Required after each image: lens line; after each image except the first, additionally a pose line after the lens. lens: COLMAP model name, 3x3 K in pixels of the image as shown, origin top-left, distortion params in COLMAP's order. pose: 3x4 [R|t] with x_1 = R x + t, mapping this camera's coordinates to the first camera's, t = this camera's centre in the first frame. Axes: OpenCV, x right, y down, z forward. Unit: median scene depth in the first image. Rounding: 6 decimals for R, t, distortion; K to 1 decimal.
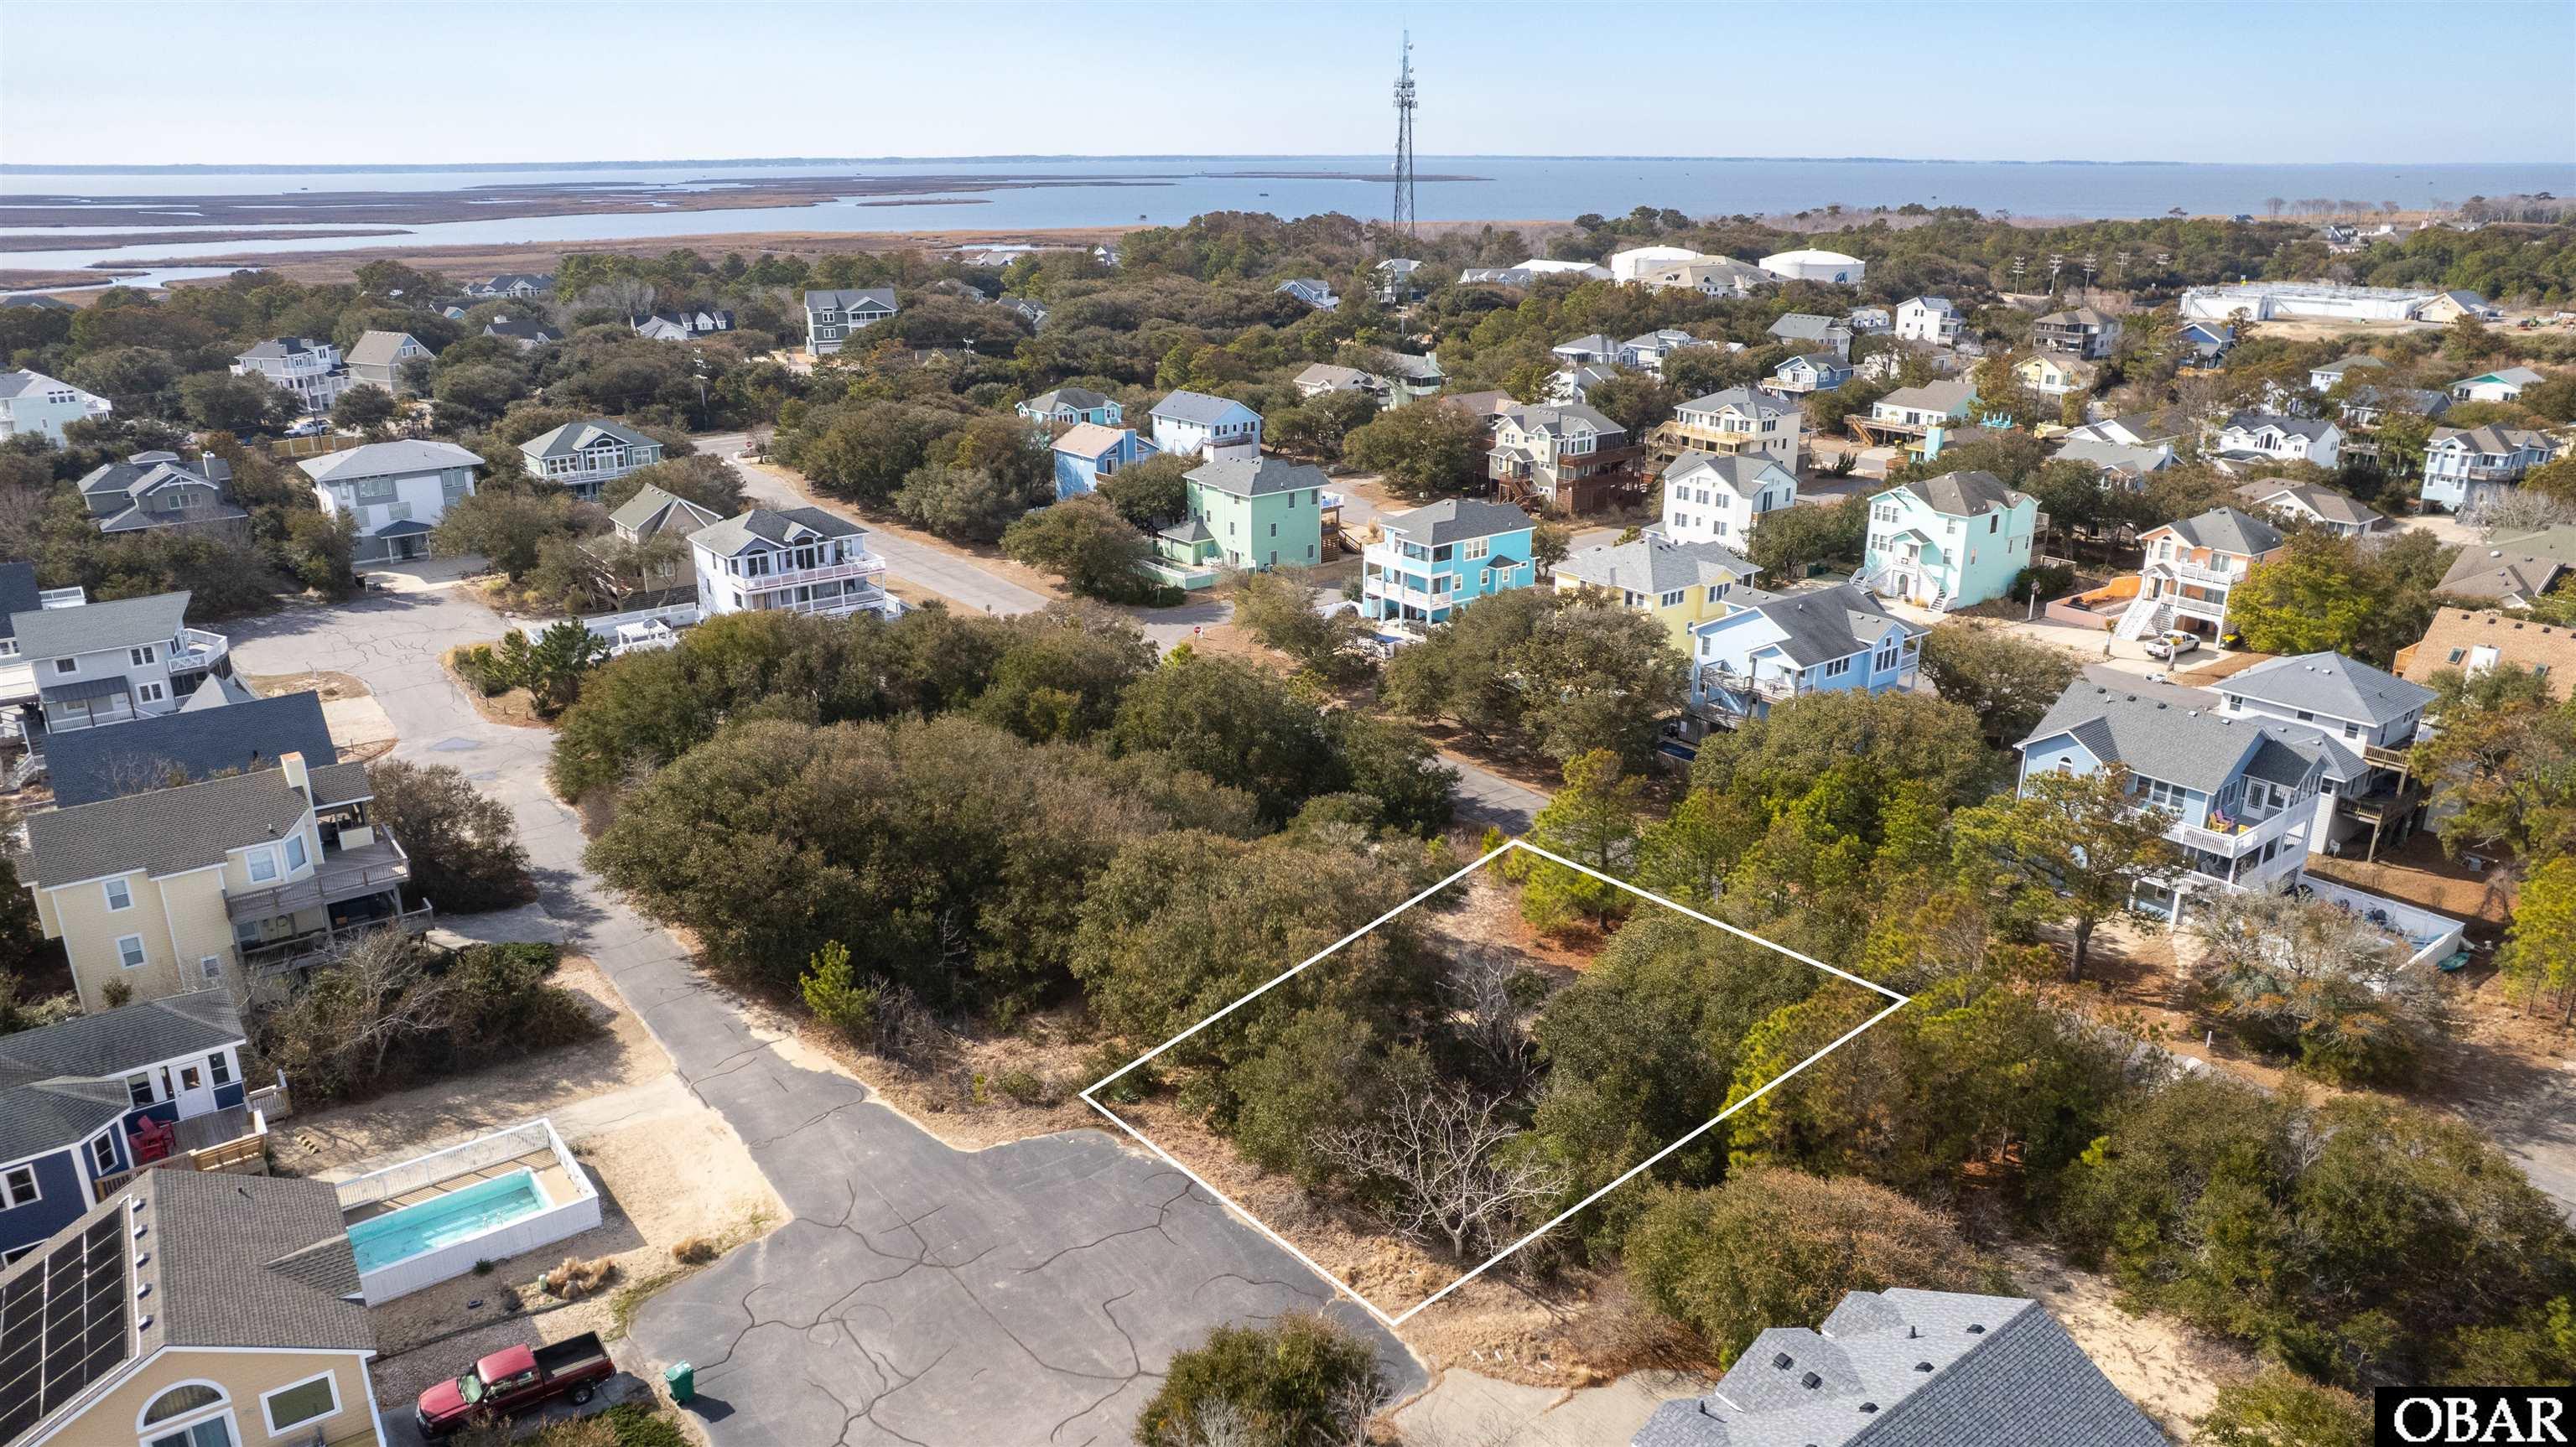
lens RADIAL K [[1626.1, 0, 1298.0], [0, 1626.1, 724.1], [0, 0, 1]] dist [-0.081655, 0.074288]
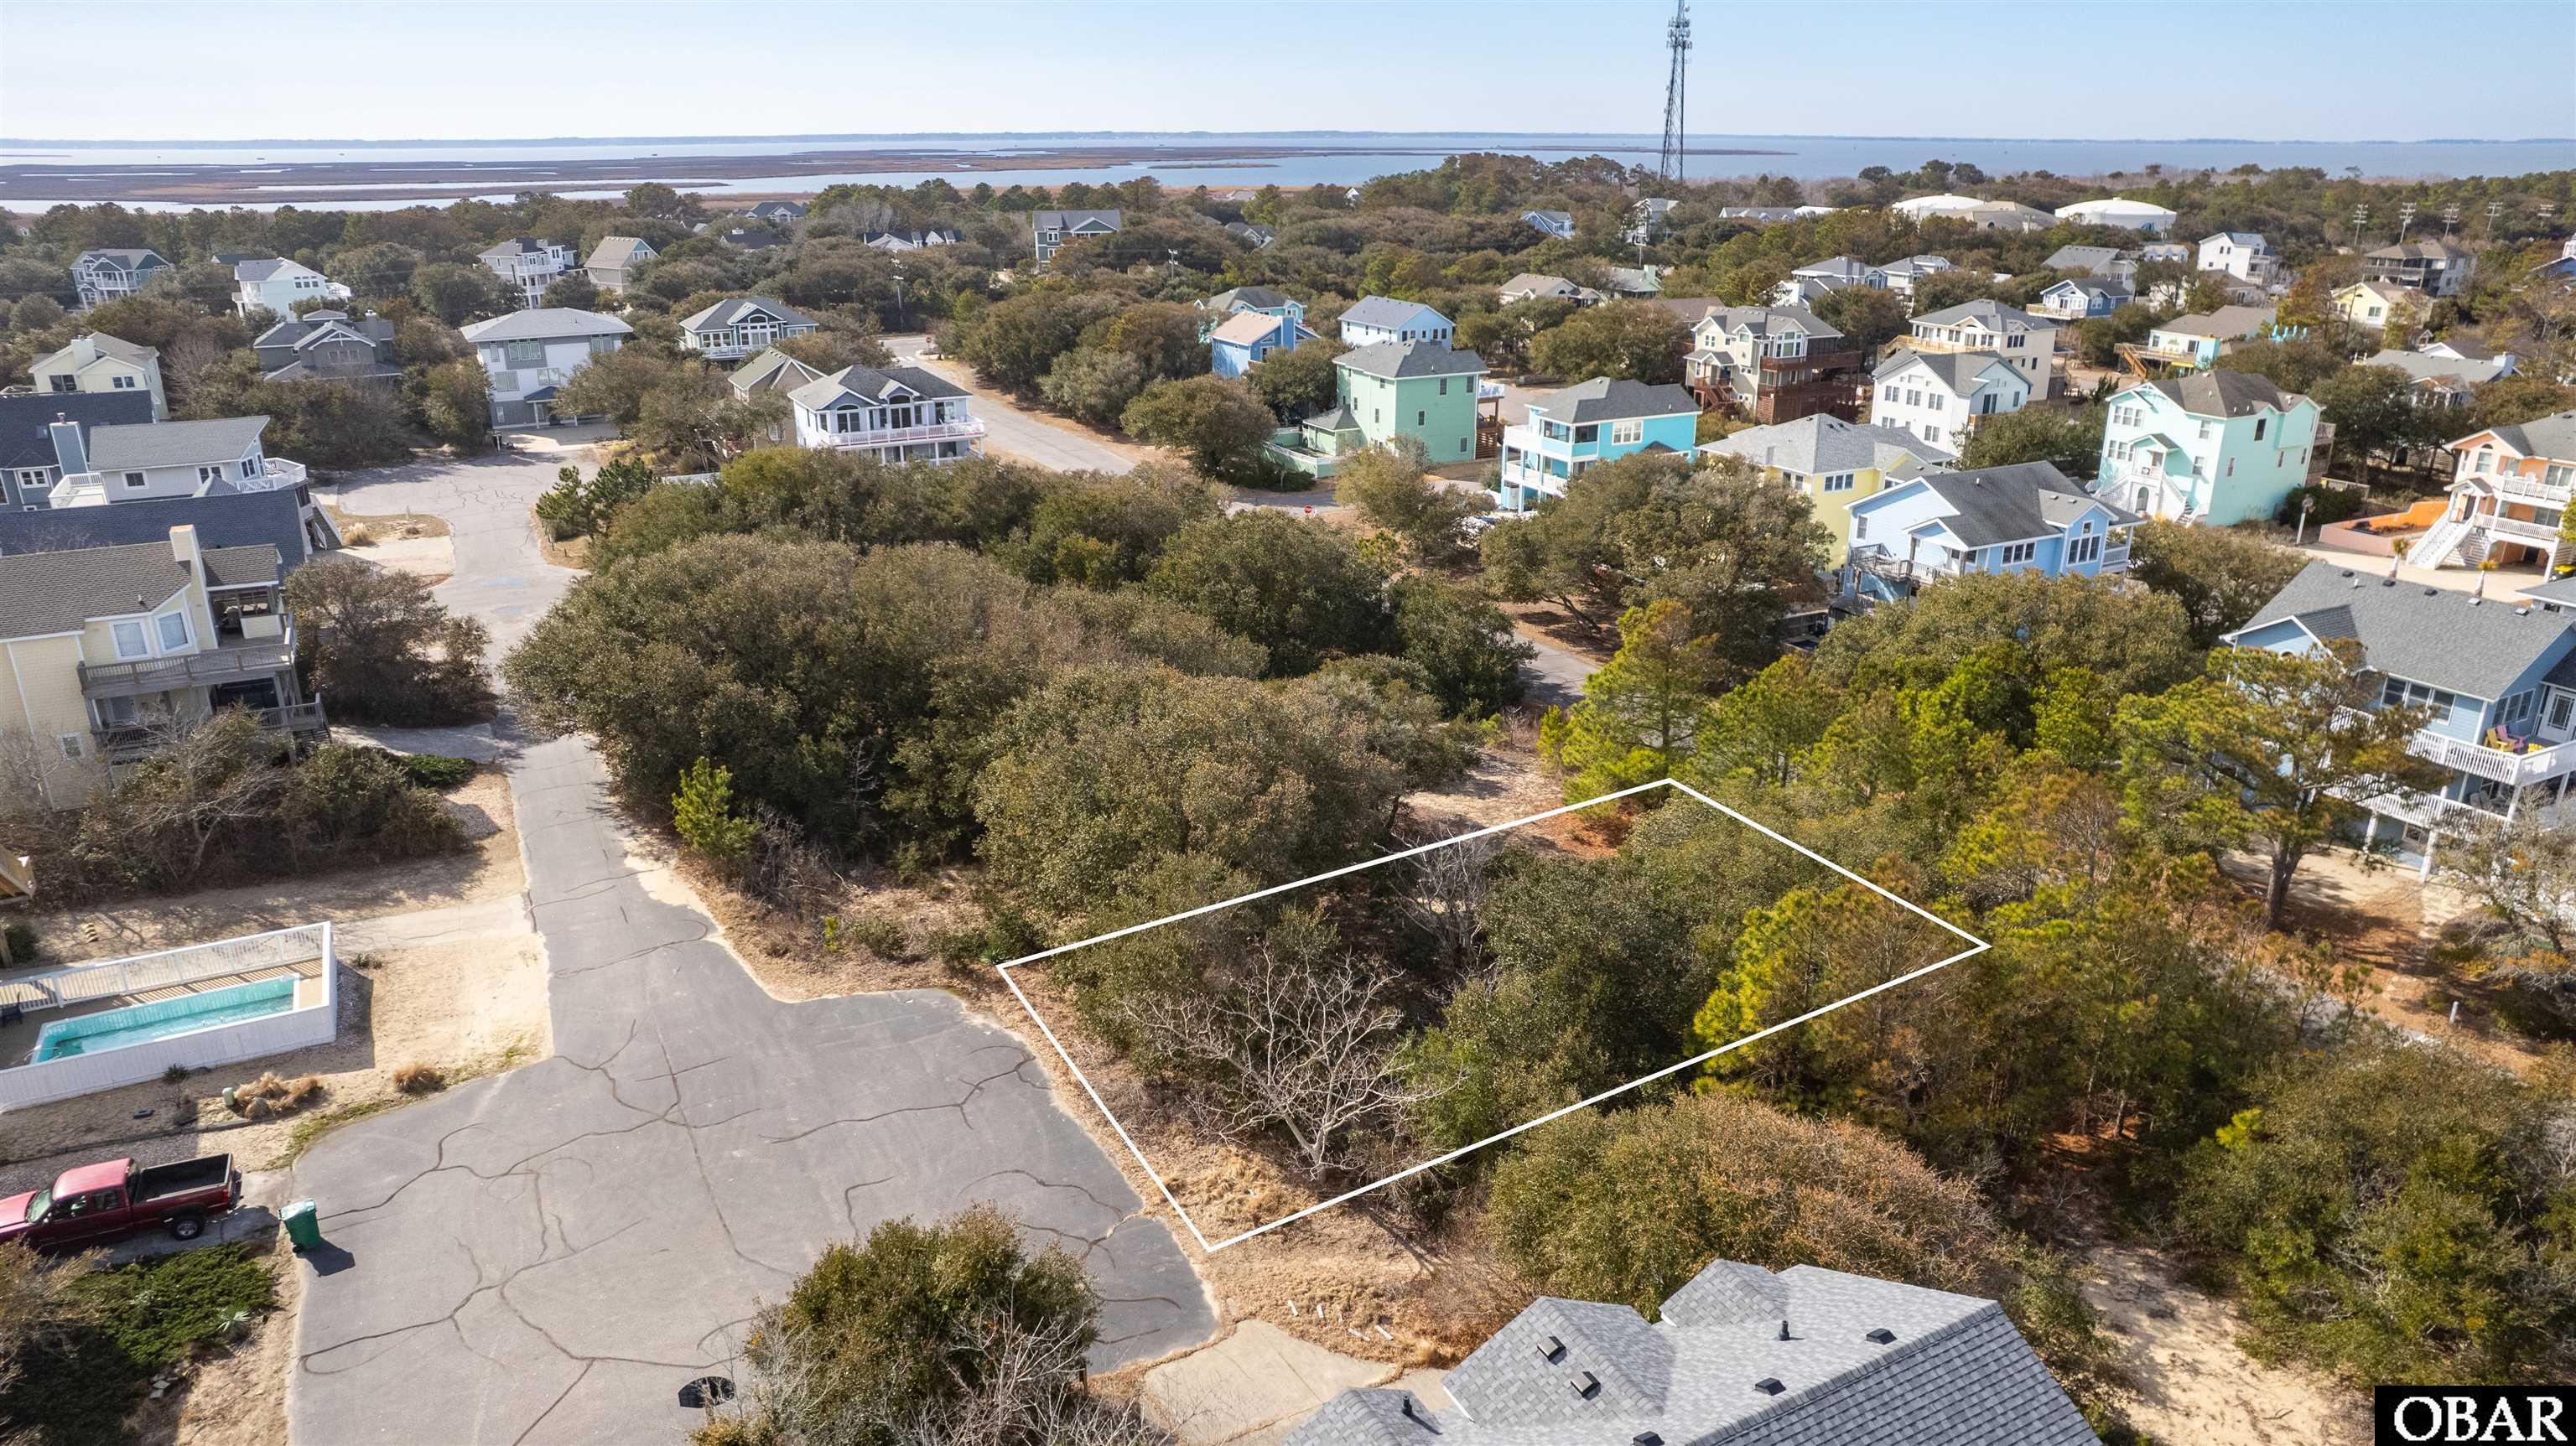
lens RADIAL K [[1626.0, 0, 1298.0], [0, 1626.0, 723.6], [0, 0, 1]] dist [-0.081655, 0.074288]
pose [[0.986353, 0.057835, -0.154155, 0.100642], [-0.054652, 0.998197, 0.024812, 0.050219], [0.155312, -0.016049, 0.987735, 0.128981]]
